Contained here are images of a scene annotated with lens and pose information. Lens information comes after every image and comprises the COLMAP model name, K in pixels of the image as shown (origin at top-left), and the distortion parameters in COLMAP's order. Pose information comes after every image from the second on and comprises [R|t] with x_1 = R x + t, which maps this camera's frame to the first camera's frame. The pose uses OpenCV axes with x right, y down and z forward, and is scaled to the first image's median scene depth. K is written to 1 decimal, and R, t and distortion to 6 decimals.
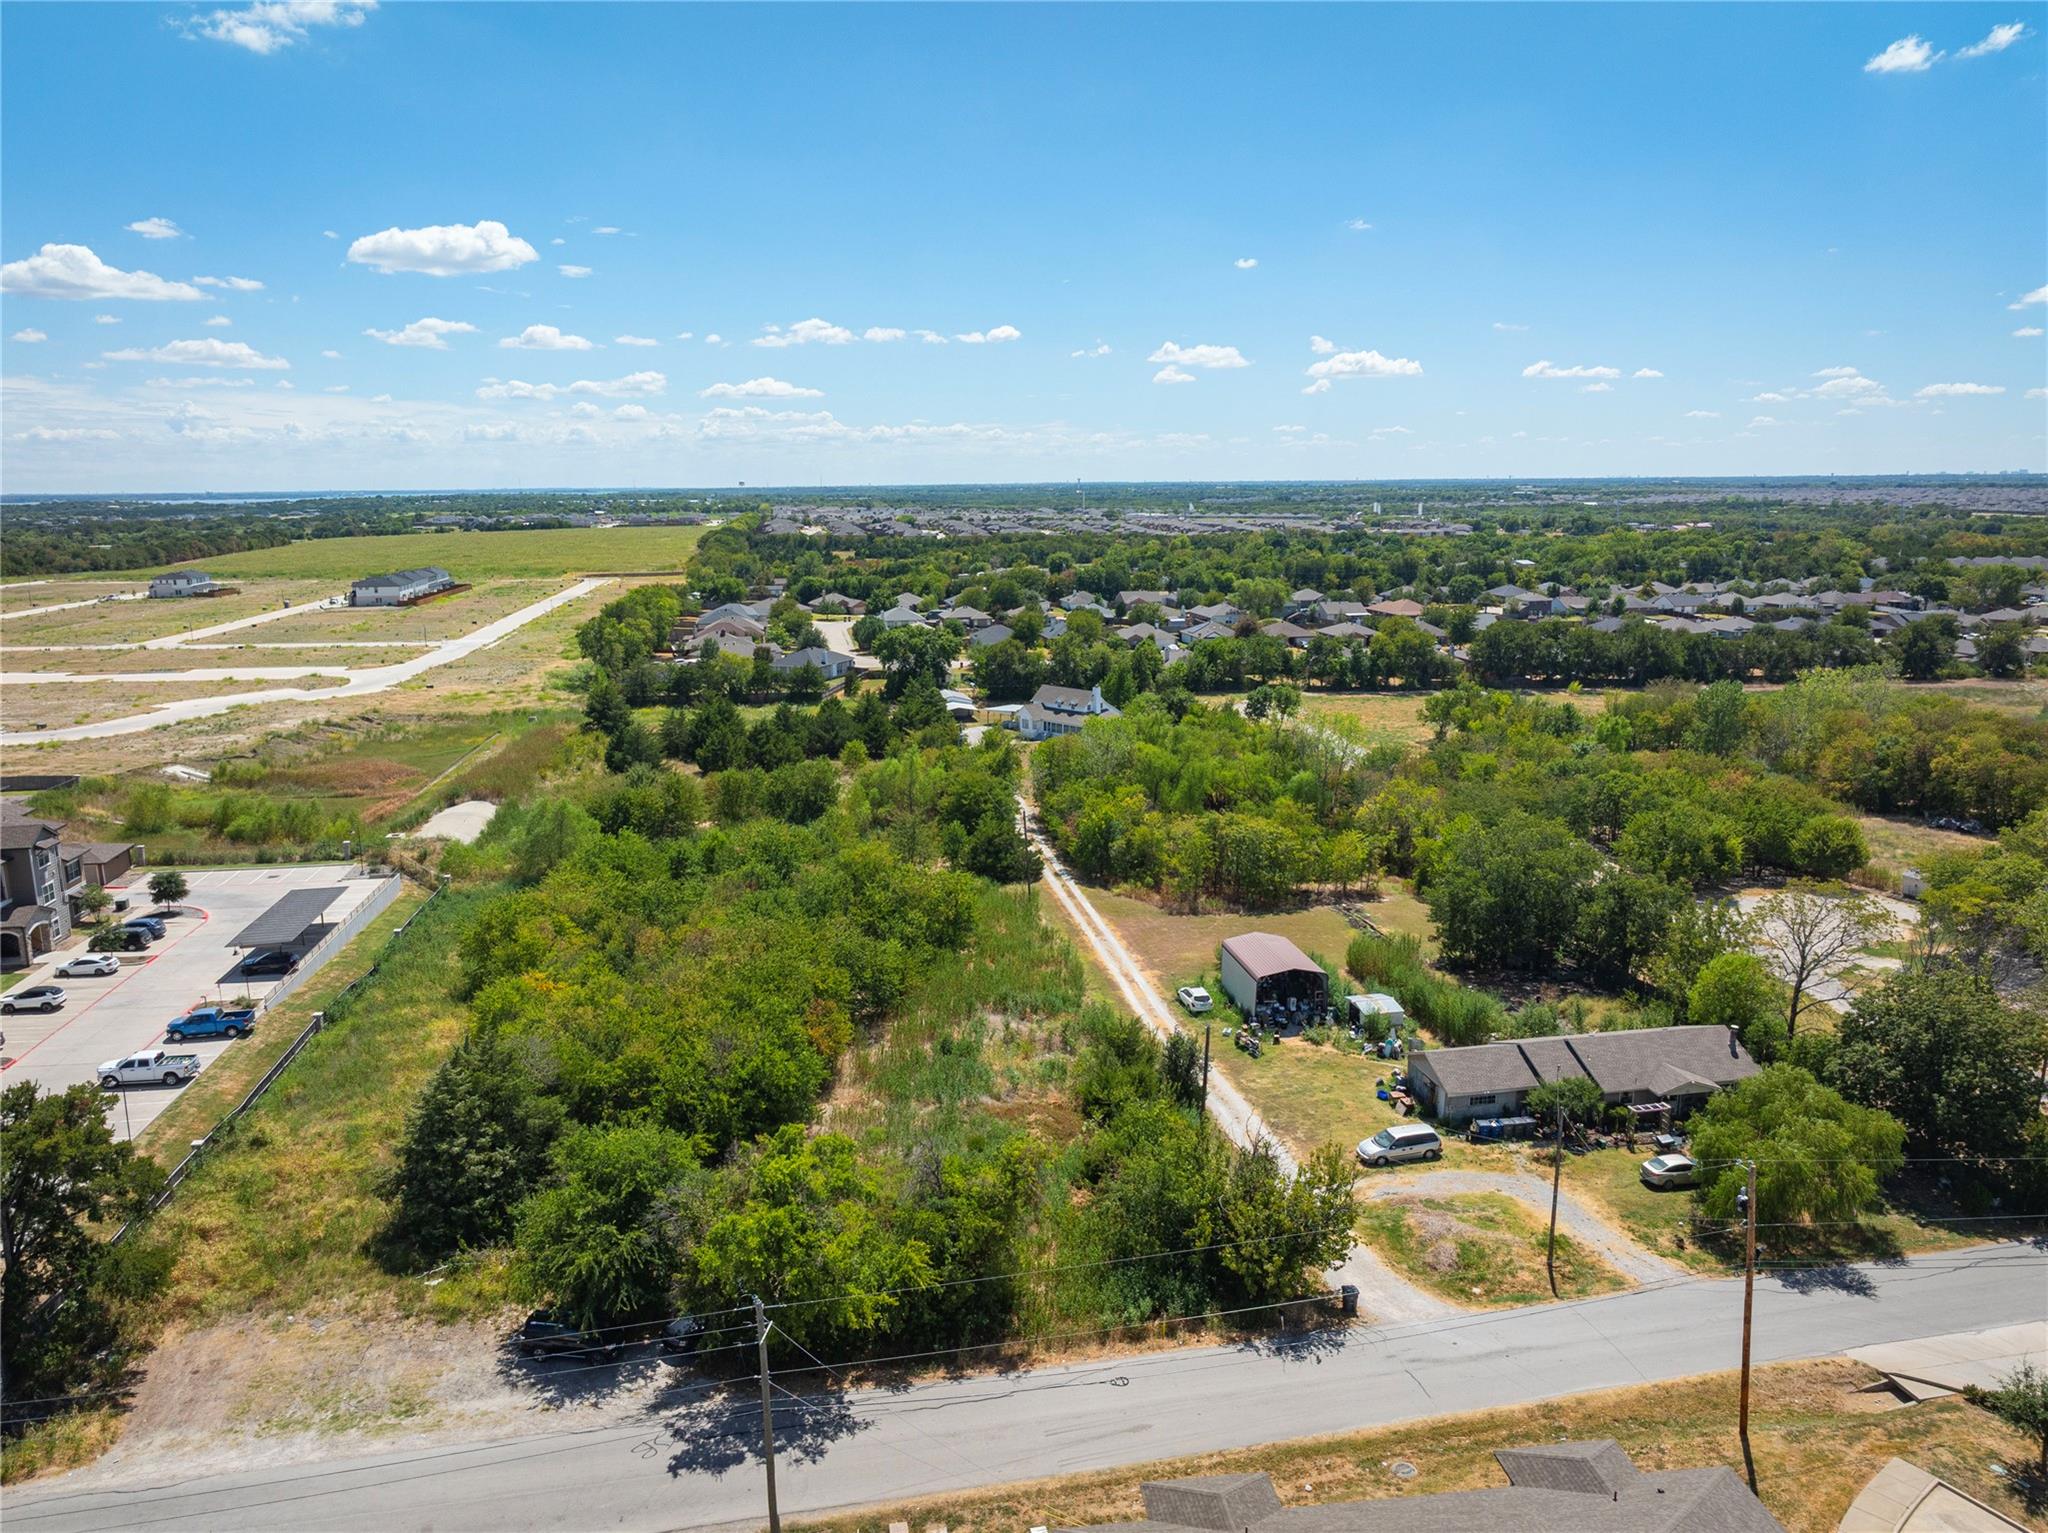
lens RADIAL K [[1446.6, 0, 1034.3], [0, 1446.6, 775.7], [0, 0, 1]] dist [-0.037748, 0.026174]
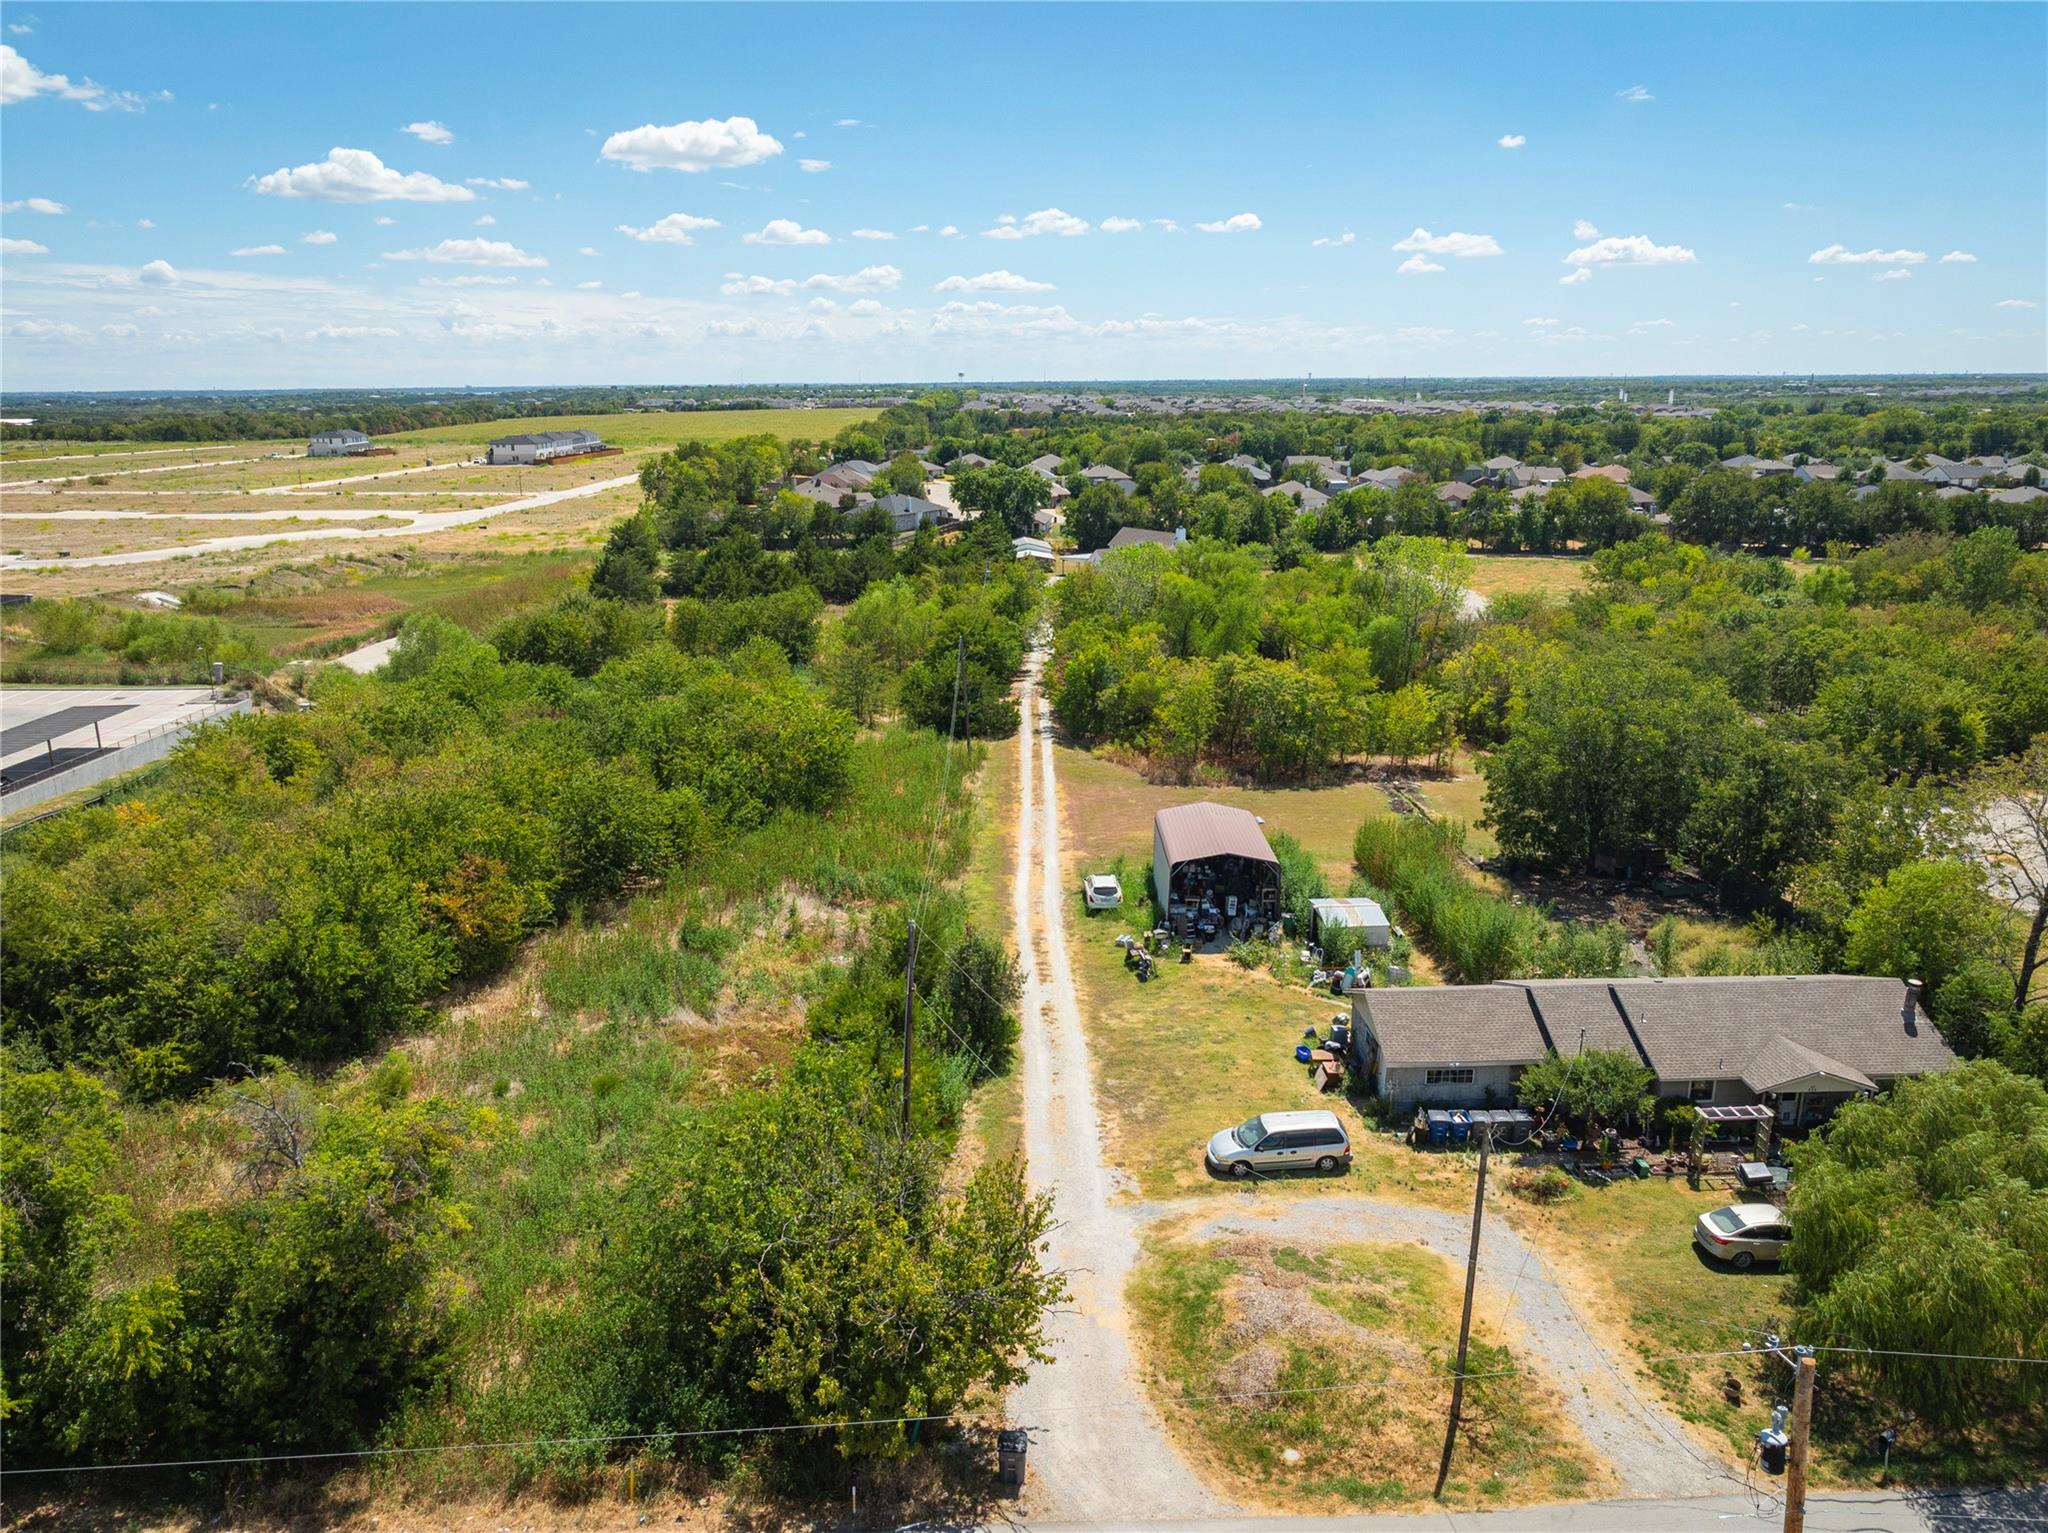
lens RADIAL K [[1446.6, 0, 1034.3], [0, 1446.6, 775.7], [0, 0, 1]] dist [-0.037748, 0.026174]
pose [[0.987994, 0.041912, -0.148702, 0.186476], [-0.031730, 0.997029, 0.070195, 0.052931], [0.151202, -0.064634, 0.986388, 0.323513]]
